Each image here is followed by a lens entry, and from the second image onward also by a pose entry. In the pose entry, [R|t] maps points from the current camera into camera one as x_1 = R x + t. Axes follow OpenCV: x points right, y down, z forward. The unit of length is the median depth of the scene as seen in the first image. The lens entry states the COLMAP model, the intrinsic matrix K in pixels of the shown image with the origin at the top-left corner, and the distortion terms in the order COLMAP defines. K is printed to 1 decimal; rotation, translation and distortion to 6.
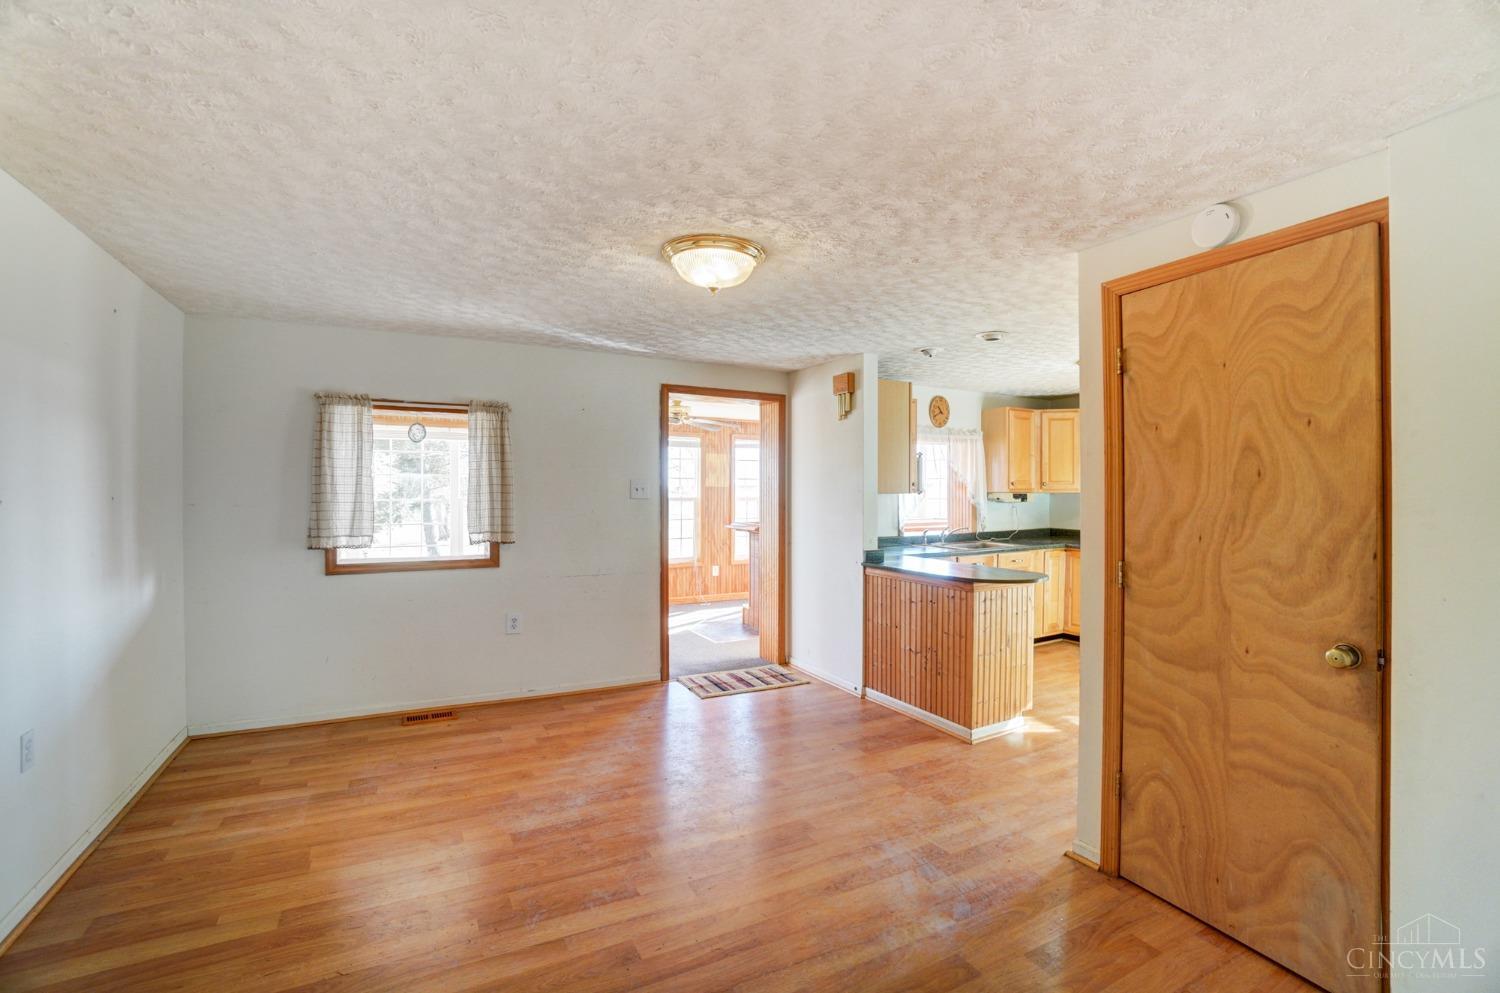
lens RADIAL K [[668.1, 0, 746.1], [0, 668.1, 498.2], [0, 0, 1]] dist [0.000461, 0.000016]
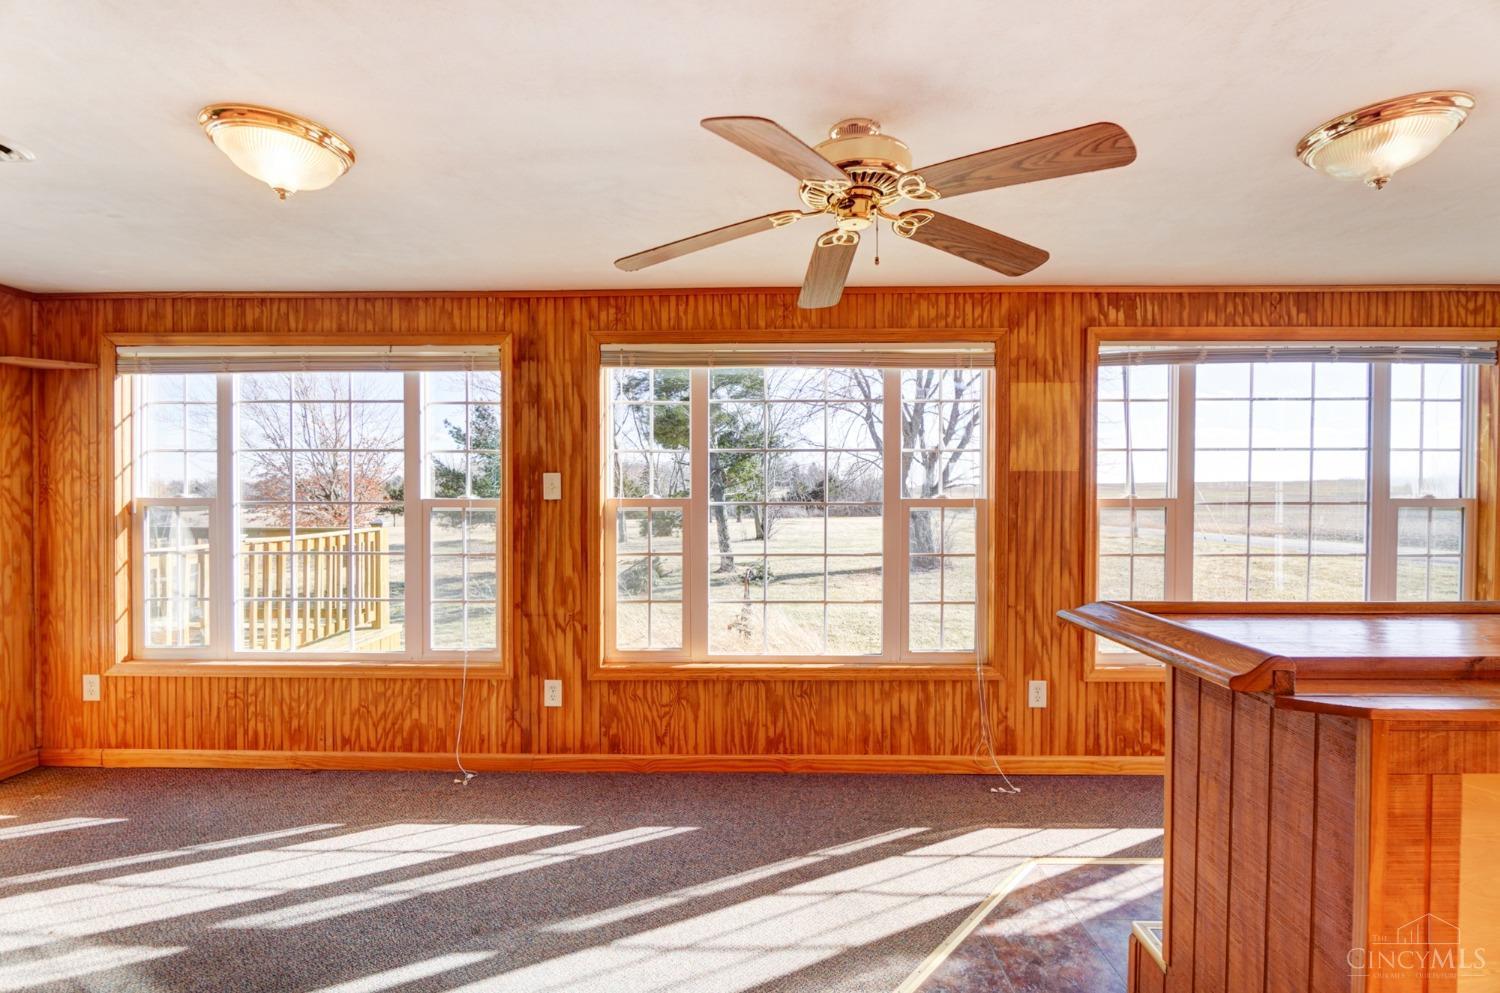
lens RADIAL K [[668.1, 0, 751.5], [0, 668.1, 501.7], [0, 0, 1]] dist [0.000461, 0.000016]
pose [[0.876155, 0.003393, -0.482018, -0.005778], [-0.000432, 0.999980, 0.006255, -0.001918], [0.482030, -0.005273, 0.876139, 0.592971]]
